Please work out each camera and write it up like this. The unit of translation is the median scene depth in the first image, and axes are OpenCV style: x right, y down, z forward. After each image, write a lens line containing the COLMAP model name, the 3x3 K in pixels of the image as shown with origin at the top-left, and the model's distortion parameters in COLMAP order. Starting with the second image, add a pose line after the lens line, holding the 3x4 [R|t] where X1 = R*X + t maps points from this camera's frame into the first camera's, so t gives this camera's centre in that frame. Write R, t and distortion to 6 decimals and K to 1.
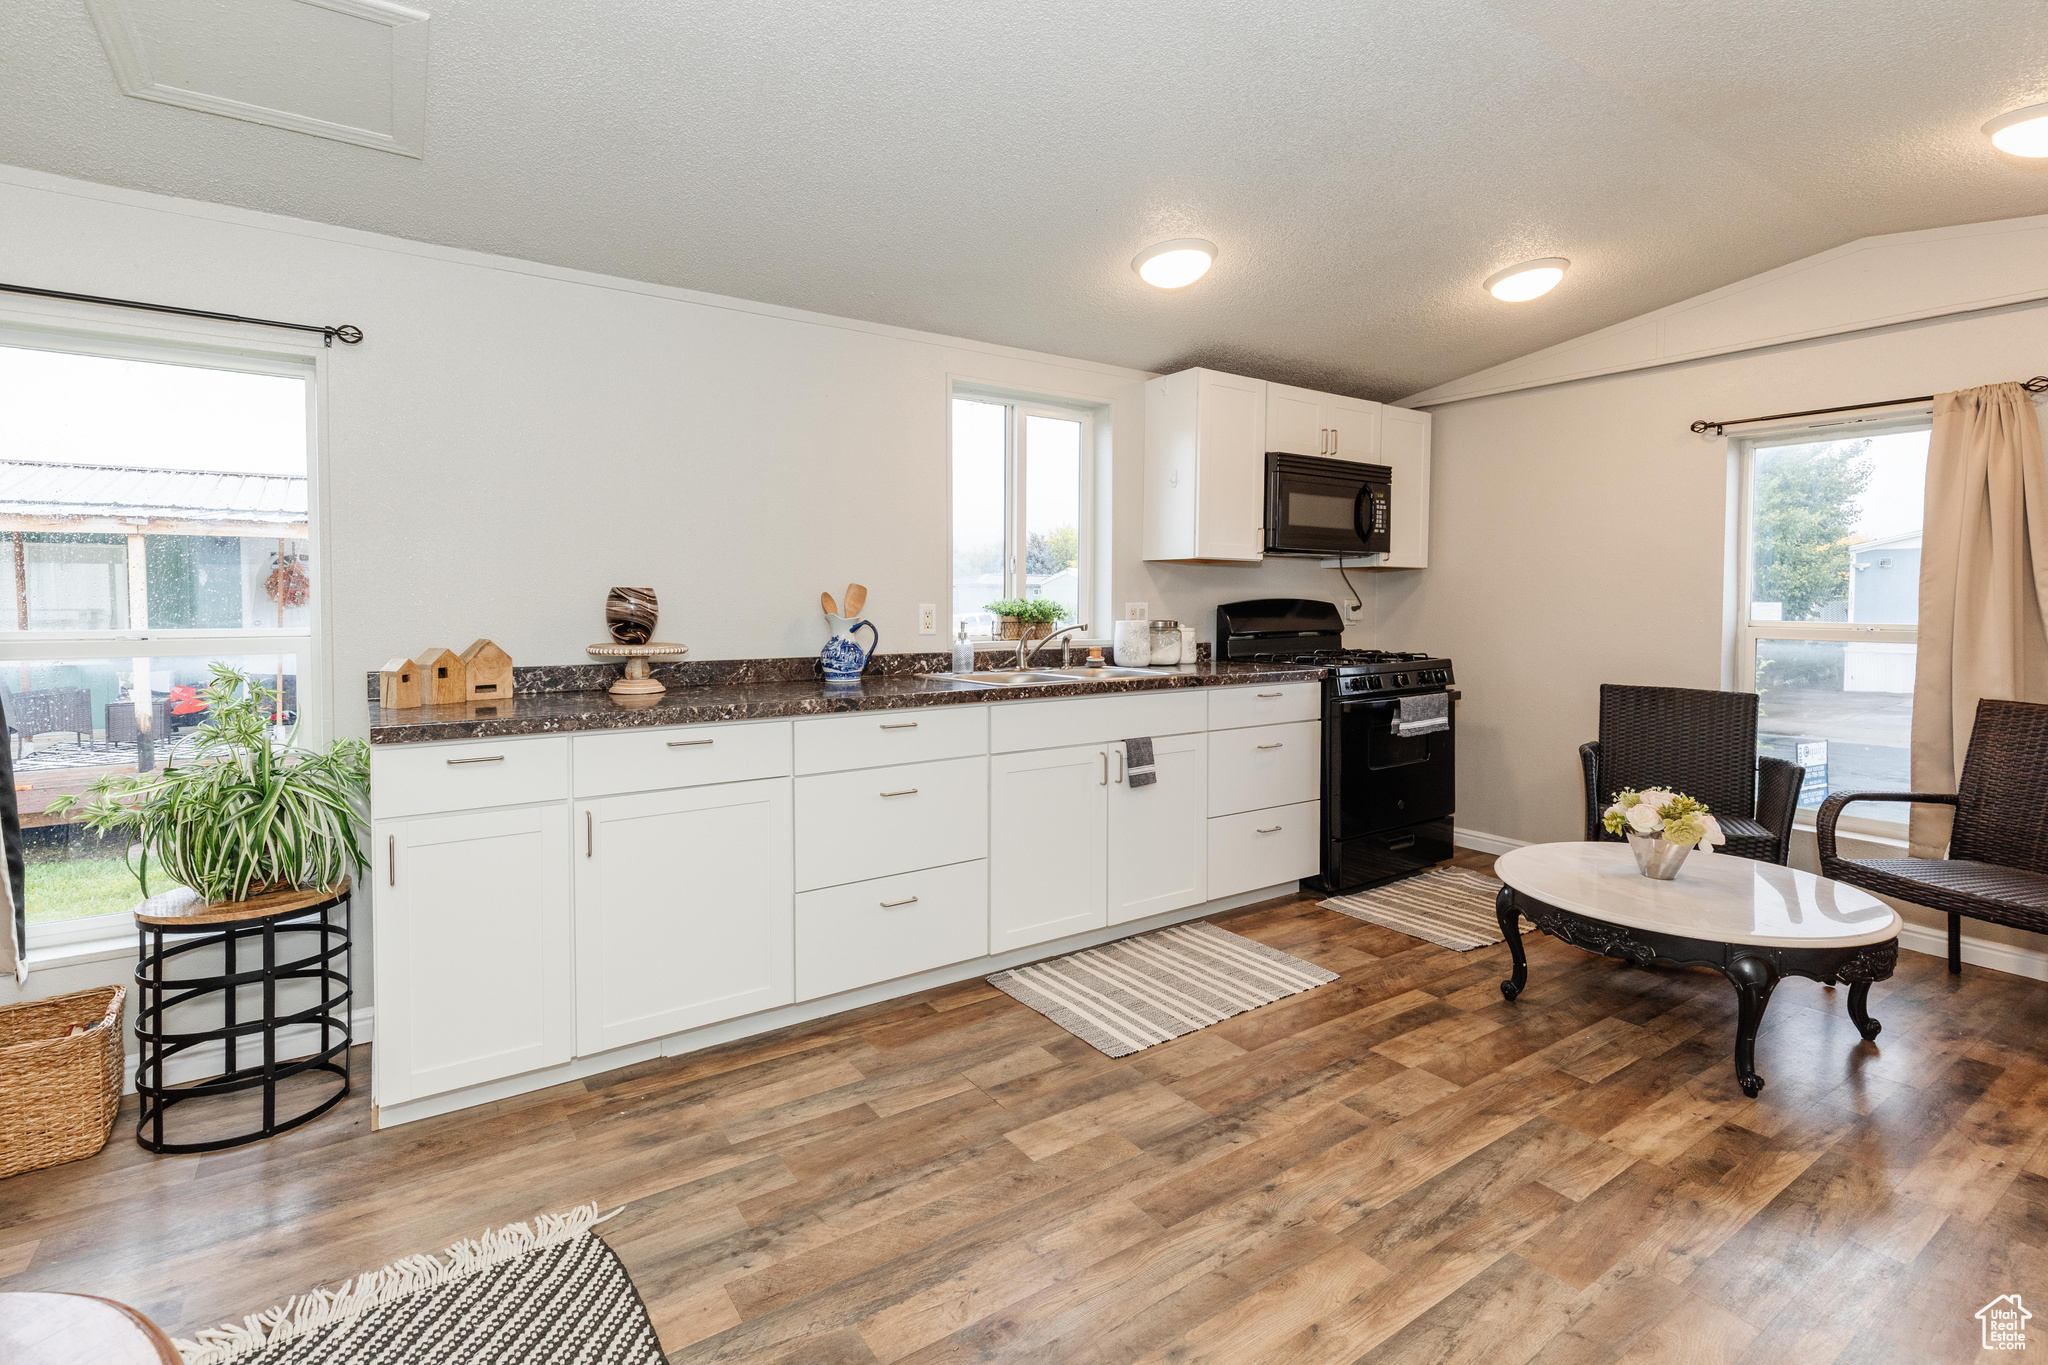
lens RADIAL K [[939.9, 0, 1021.7], [0, 939.9, 638.0], [0, 0, 1]] dist [0.008027, -0.000764]
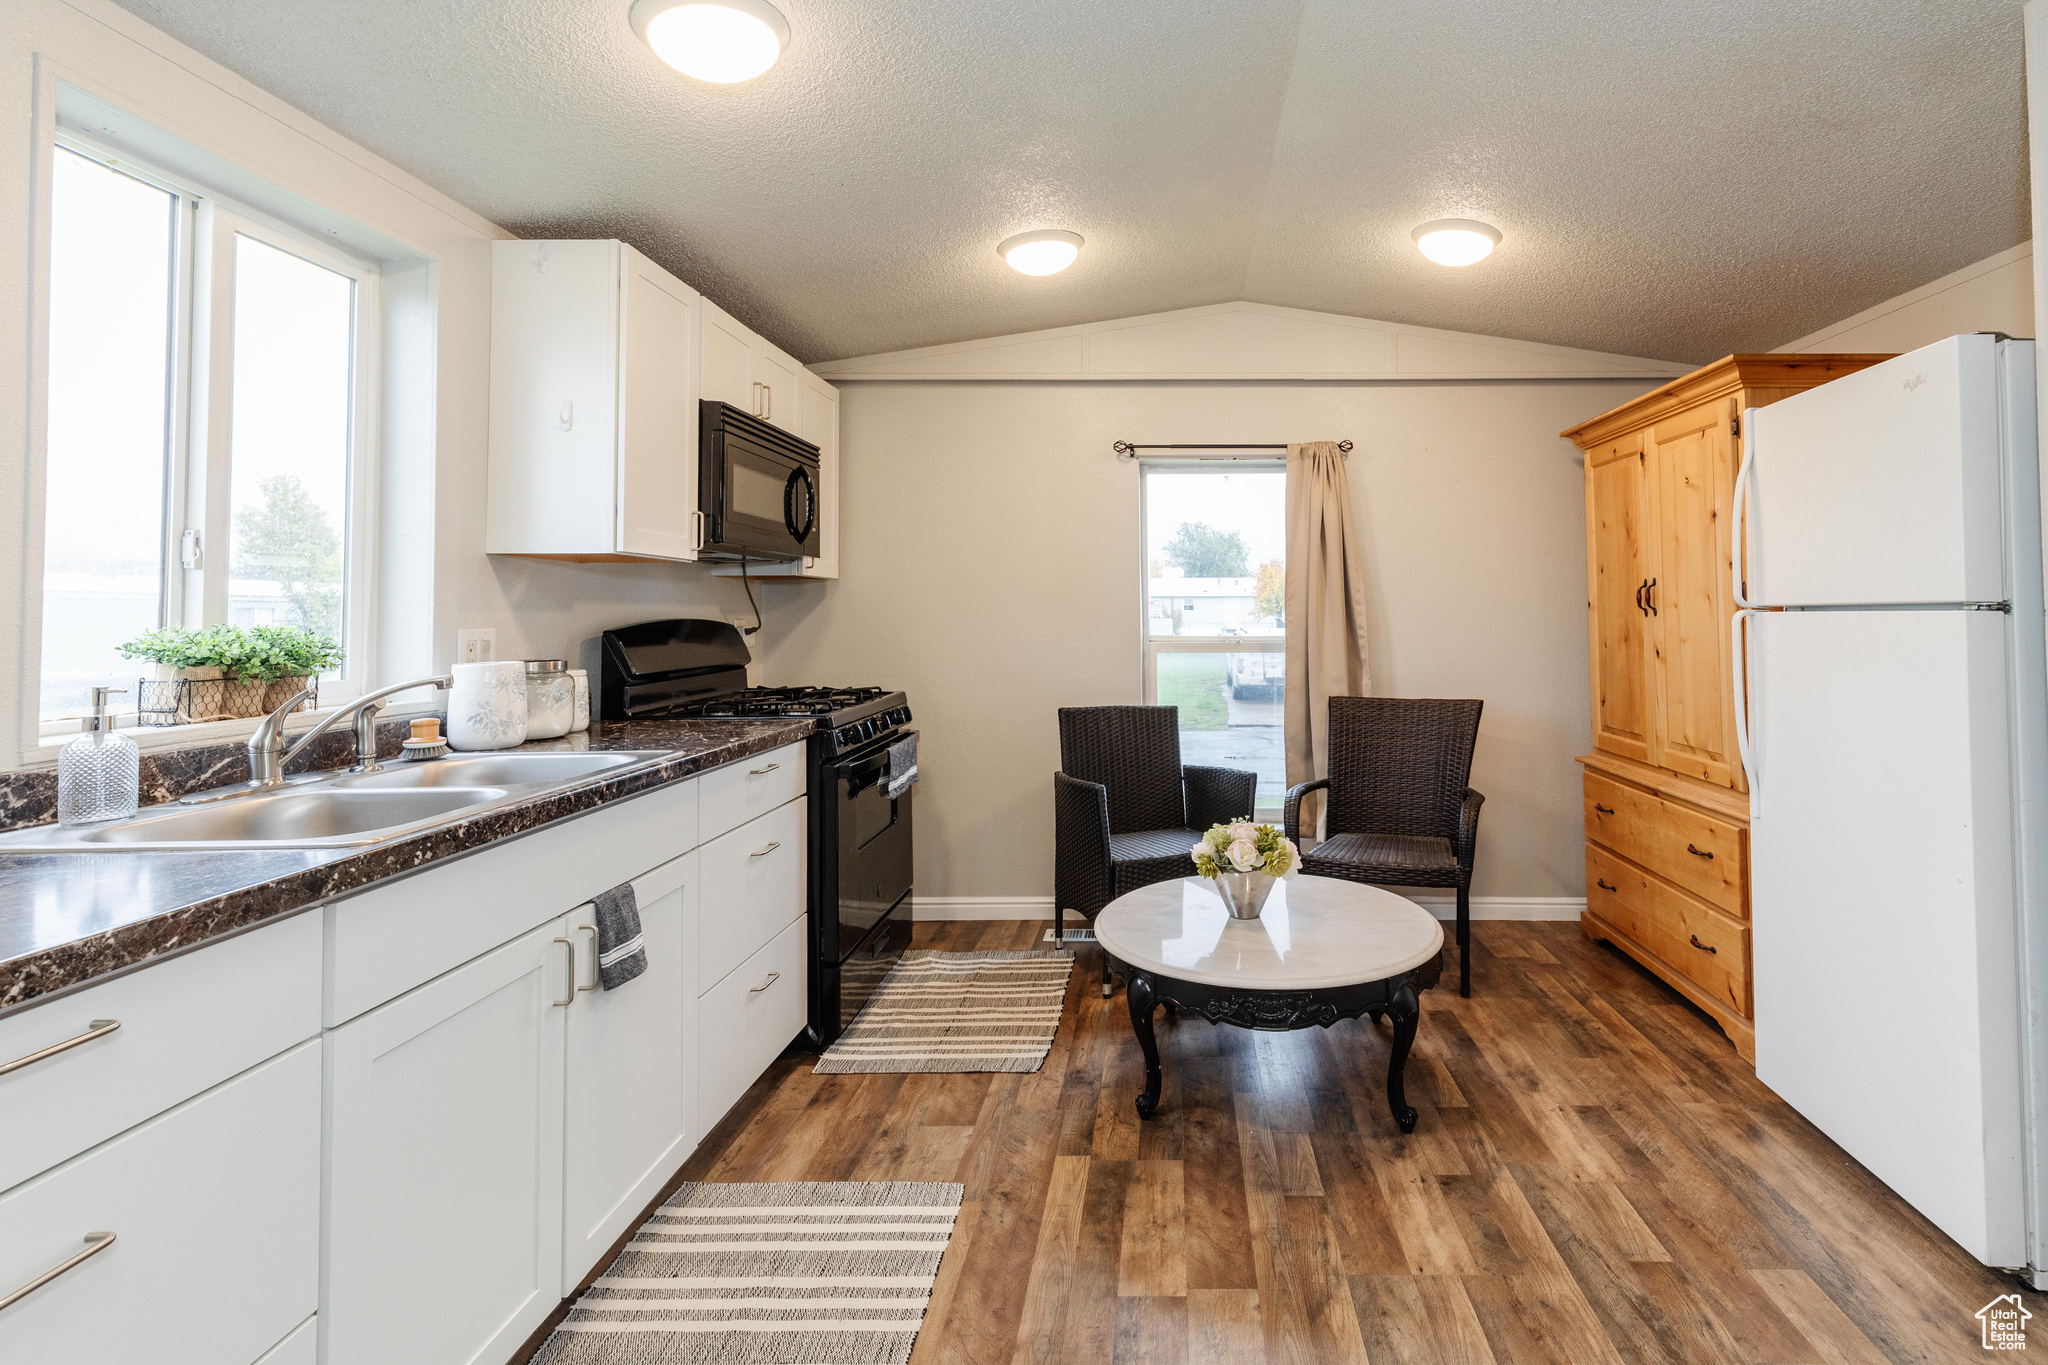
lens RADIAL K [[987.6, 0, 1152.9], [0, 987.6, 576.5], [0, 0, 1]] dist [0.016747, -0.003939]
pose [[0.570387, 0.025180, 0.820990, -0.162439], [0.037836, 0.997664, -0.056885, -0.024805], [-0.820504, 0.063509, 0.568101, 0.422537]]
